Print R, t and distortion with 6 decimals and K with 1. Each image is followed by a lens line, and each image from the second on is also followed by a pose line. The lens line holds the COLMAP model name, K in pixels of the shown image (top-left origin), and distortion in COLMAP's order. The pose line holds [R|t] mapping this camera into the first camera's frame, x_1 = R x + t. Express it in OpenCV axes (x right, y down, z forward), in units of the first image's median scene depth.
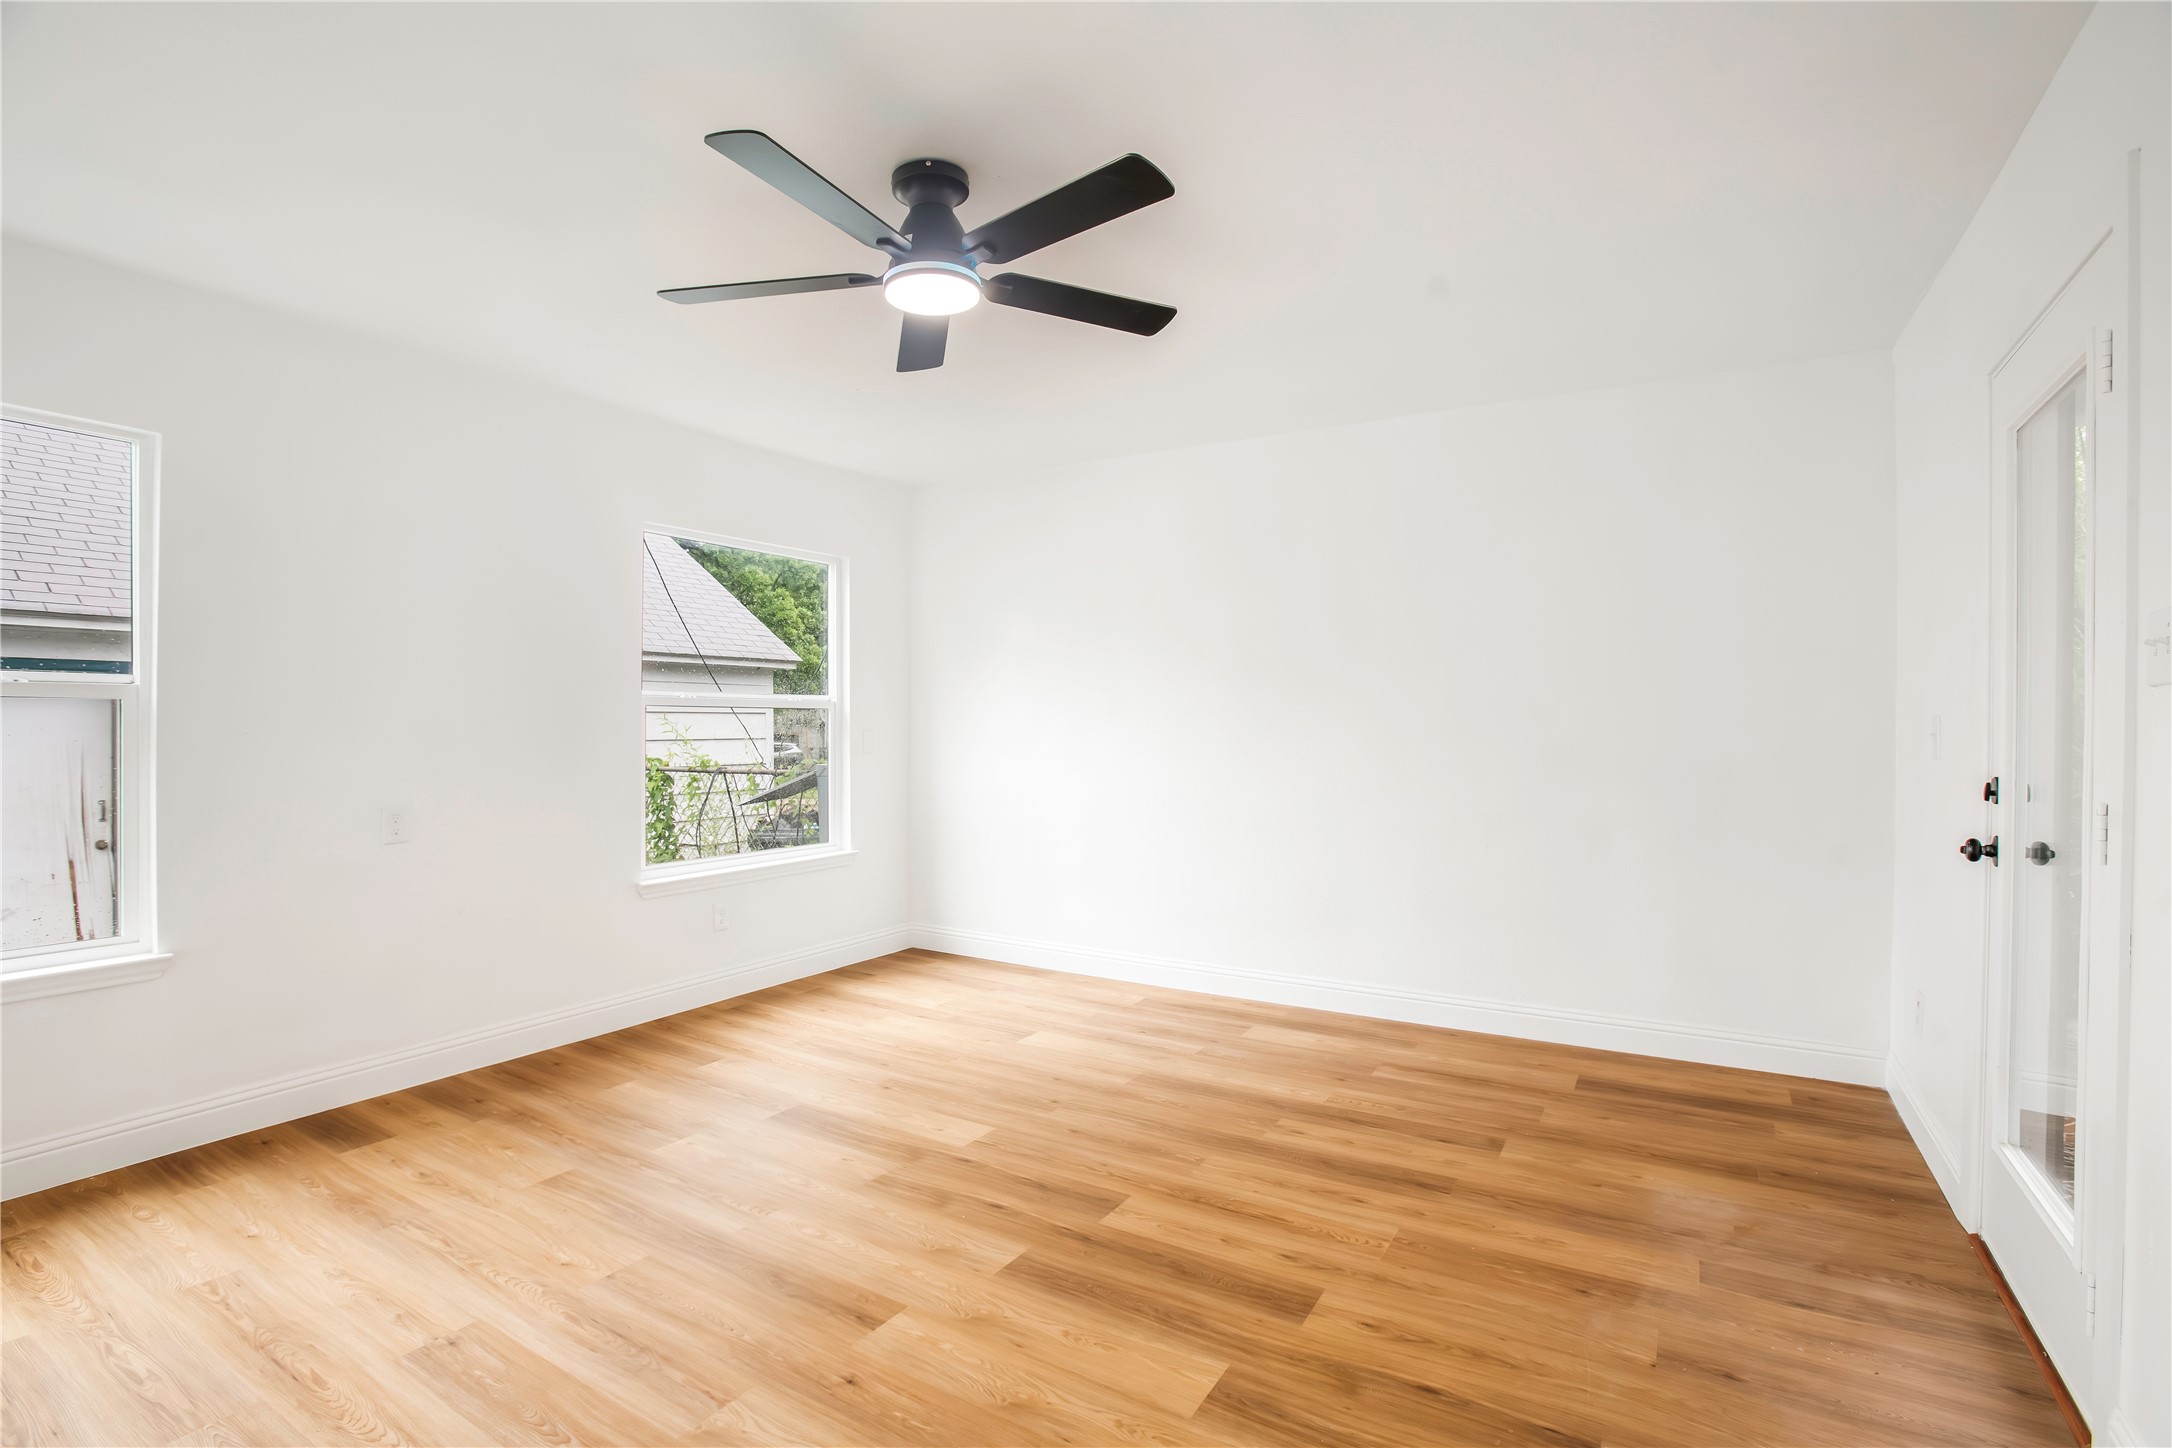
lens RADIAL K [[1002.5, 0, 1080.3], [0, 1002.5, 718.4], [0, 0, 1]] dist [-0.076974, 0.029106]
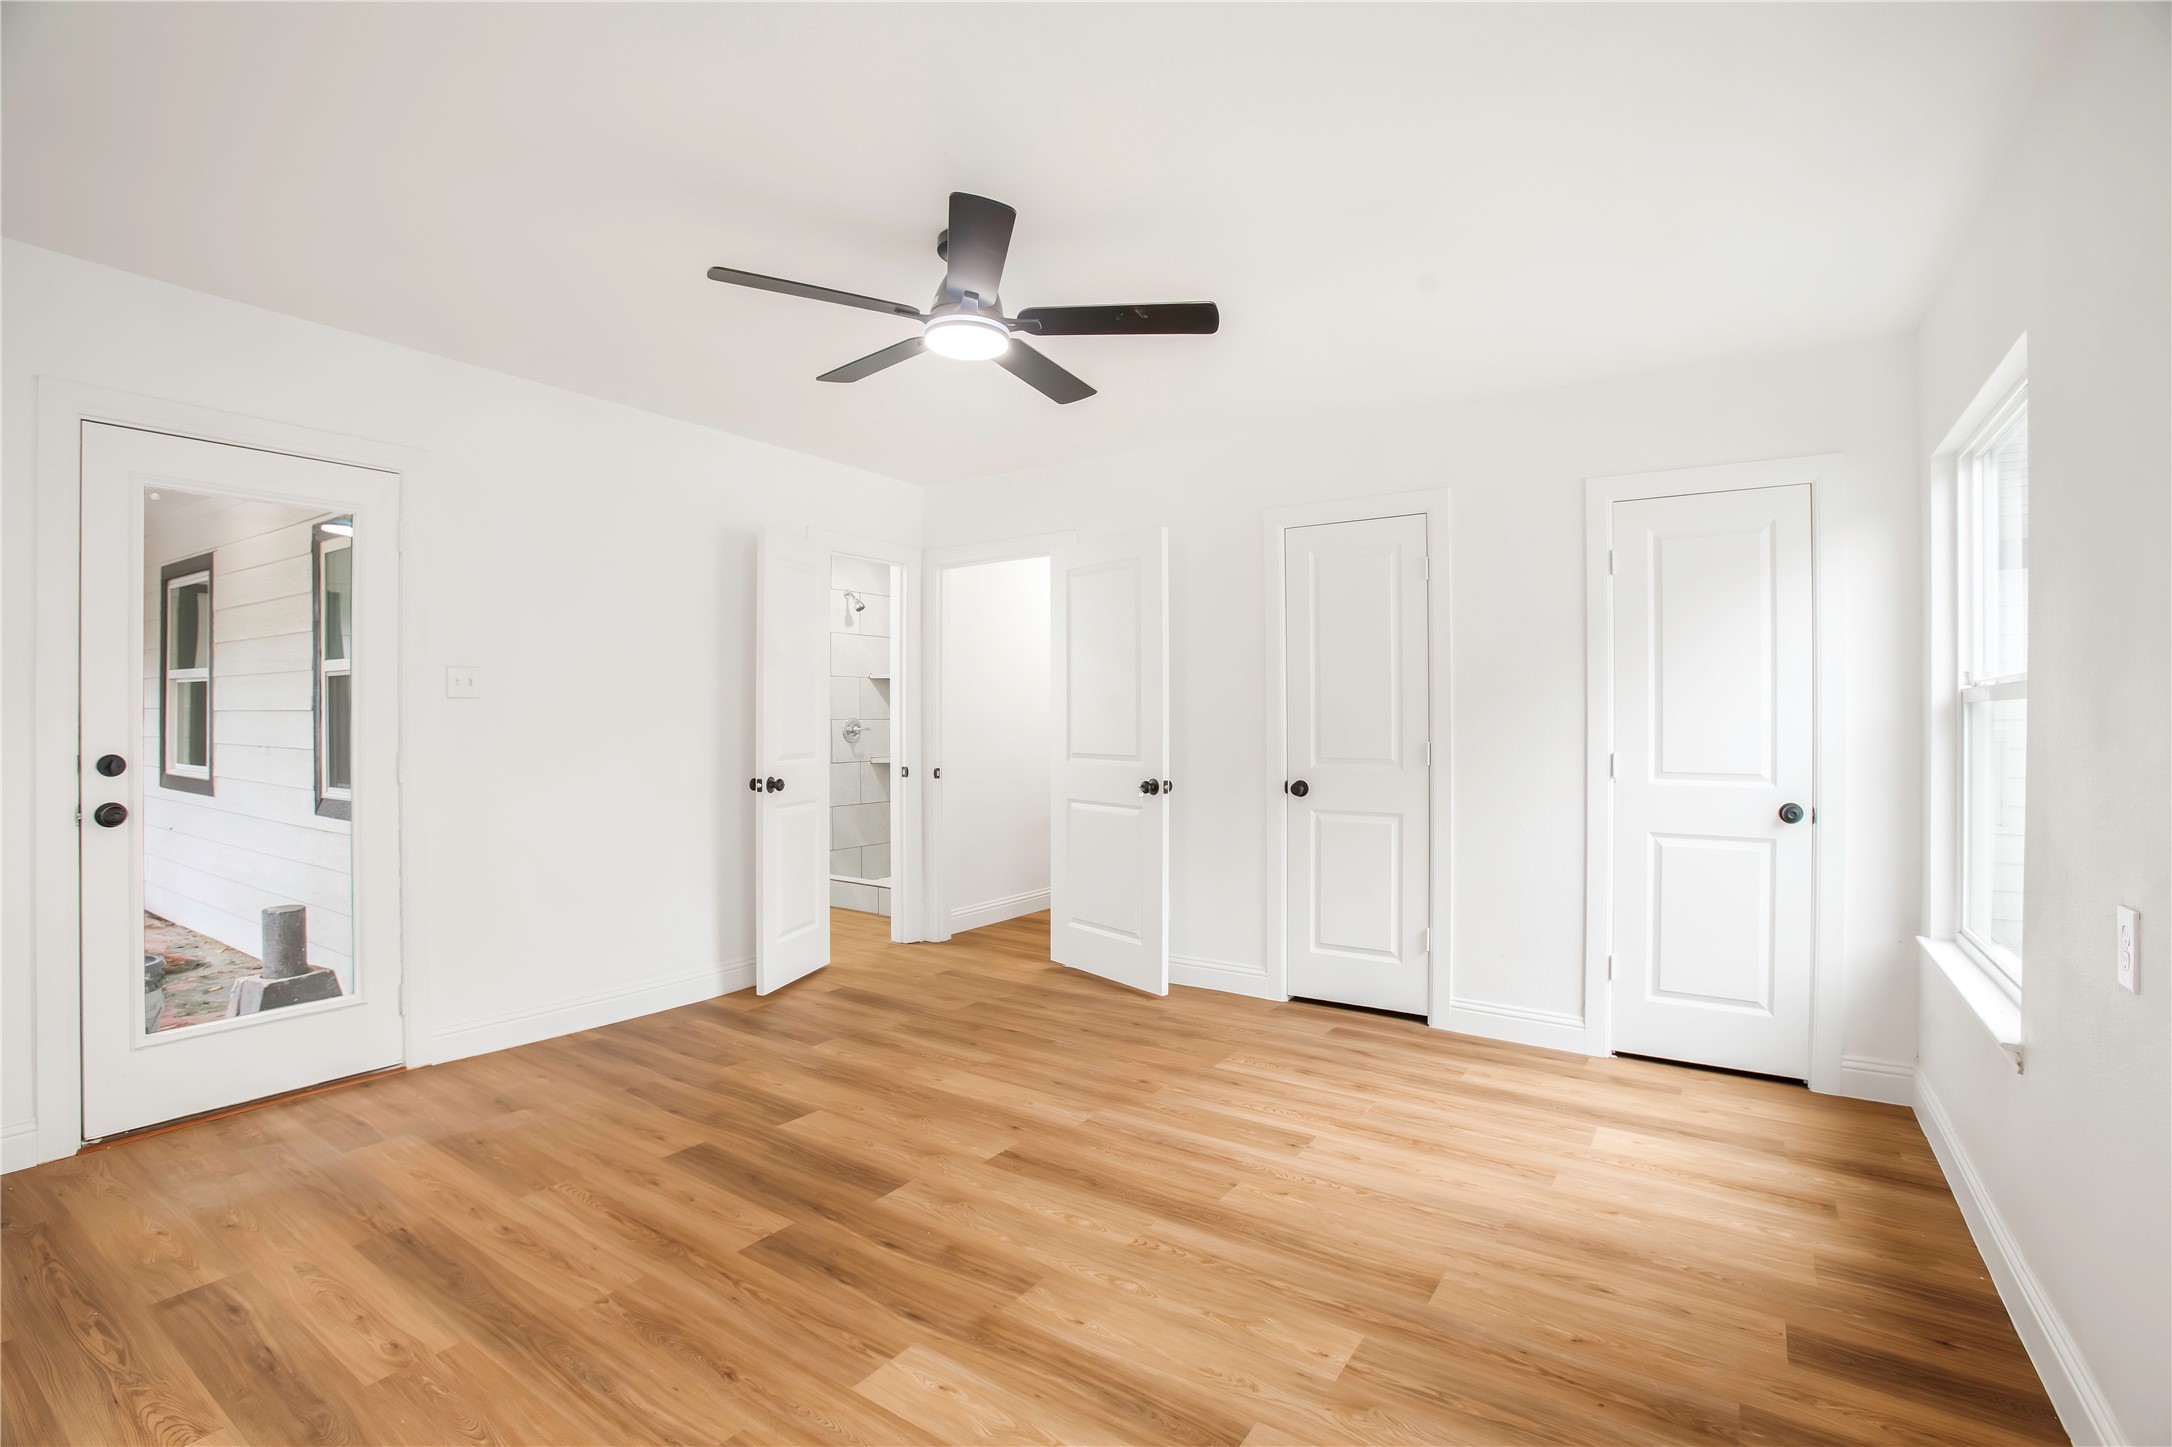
lens RADIAL K [[1002.5, 0, 1080.3], [0, 1002.5, 717.9], [0, 0, 1]] dist [-0.076974, 0.029106]
pose [[-0.999024, -0.009215, 0.043208, -0.304066], [-0.009574, 0.999921, -0.008112, 0.011490], [-0.043130, -0.008518, -0.999033, 1.963606]]
